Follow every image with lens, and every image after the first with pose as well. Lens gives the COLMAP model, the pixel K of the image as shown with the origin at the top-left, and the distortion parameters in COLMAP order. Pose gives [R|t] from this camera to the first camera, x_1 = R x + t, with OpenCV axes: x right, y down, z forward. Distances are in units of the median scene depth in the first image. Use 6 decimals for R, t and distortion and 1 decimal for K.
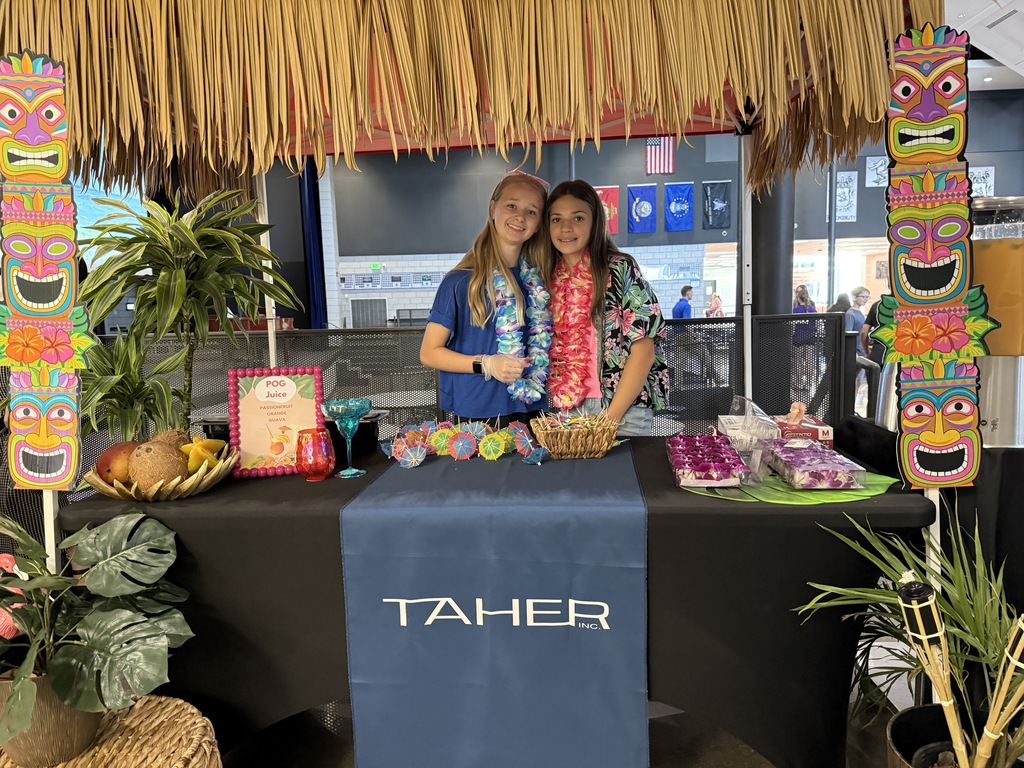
lens RADIAL K [[726.1, 0, 511.4], [0, 726.1, 379.6], [0, 0, 1]] dist [0.014332, -0.014446]
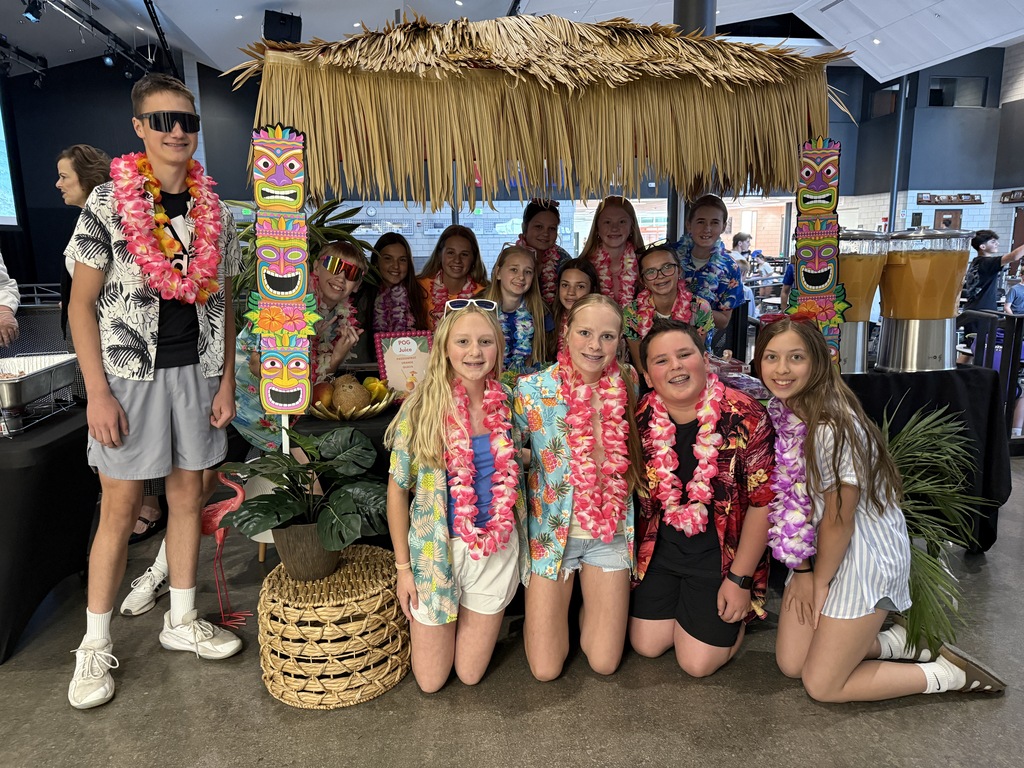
lens RADIAL K [[726.1, 0, 512.6], [0, 726.1, 384.0], [0, 0, 1]] dist [0.014332, -0.014446]
pose [[0.981520, -0.022855, 0.189991, -0.481119], [0.008996, 0.997256, 0.073487, -0.020328], [-0.191149, -0.070420, 0.979032, -0.595698]]
